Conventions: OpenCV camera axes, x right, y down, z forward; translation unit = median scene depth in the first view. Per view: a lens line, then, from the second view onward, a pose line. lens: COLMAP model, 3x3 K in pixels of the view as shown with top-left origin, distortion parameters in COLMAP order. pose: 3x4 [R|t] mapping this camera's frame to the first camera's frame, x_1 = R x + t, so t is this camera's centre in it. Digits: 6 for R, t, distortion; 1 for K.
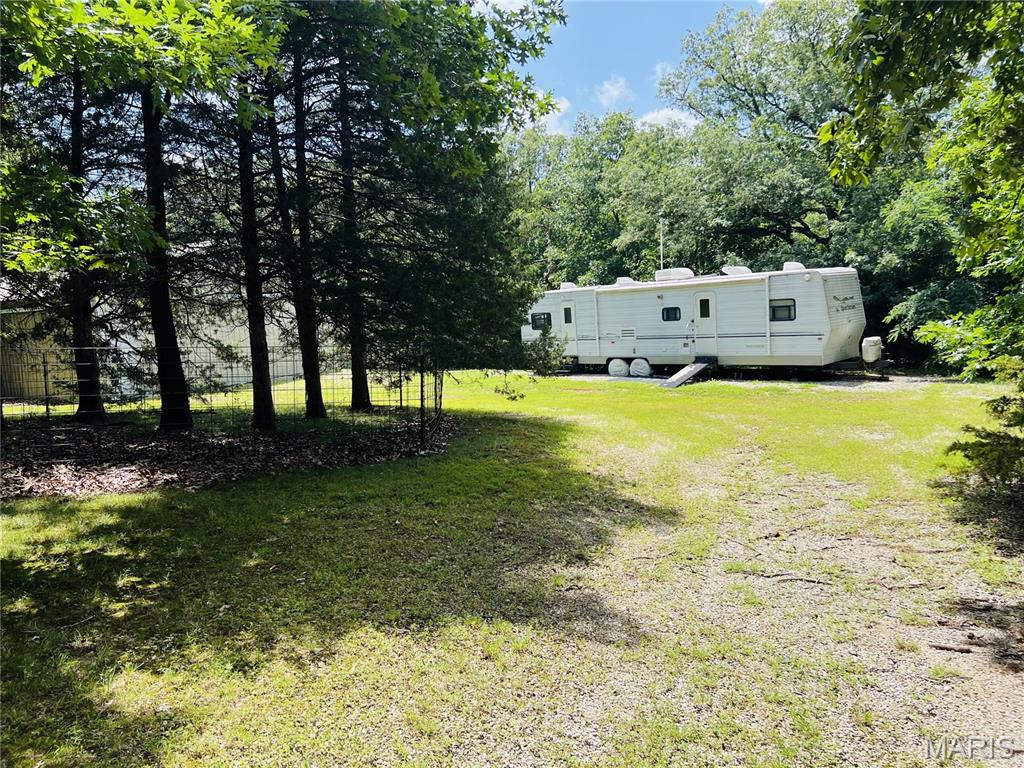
lens RADIAL K [[765.7, 0, 506.9], [0, 765.7, 382.5], [0, 0, 1]] dist [0.053195, -0.002753]
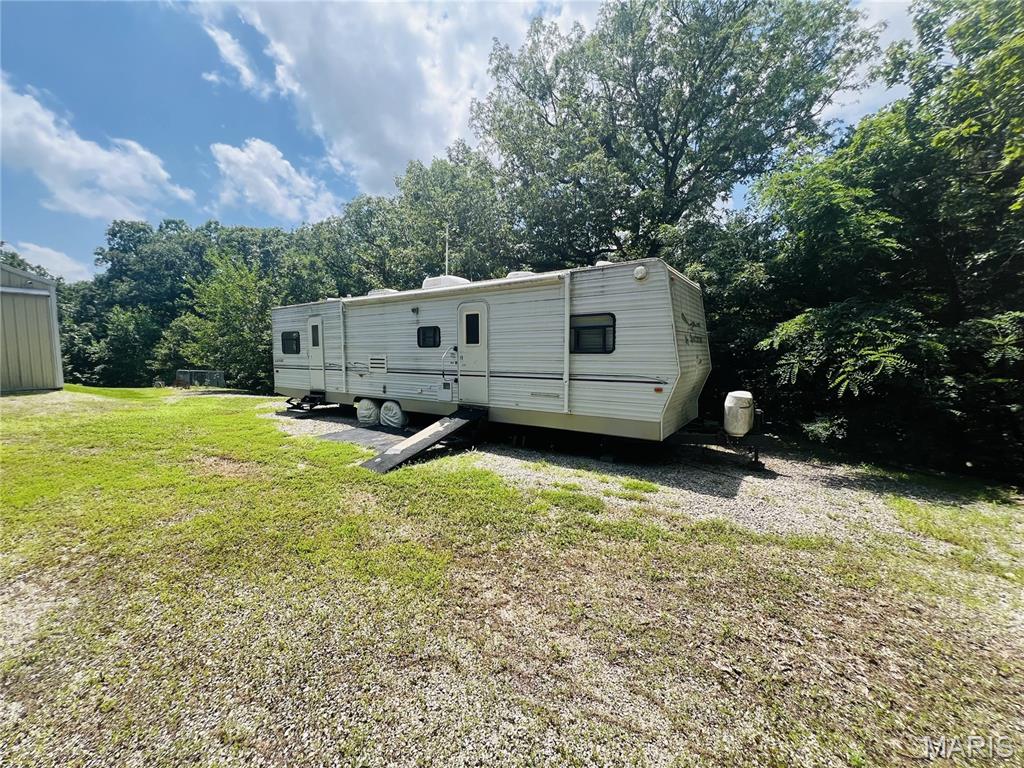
lens RADIAL K [[411.8, 0, 514.0], [0, 411.8, 390.2], [0, 0, 1]] dist [0.007198, -0.000372]
pose [[0.980495, 0.044649, 0.191406, 0.221331], [-0.042186, 0.998966, -0.016926, -0.041128], [-0.191964, 0.008521, 0.981365, 0.644959]]
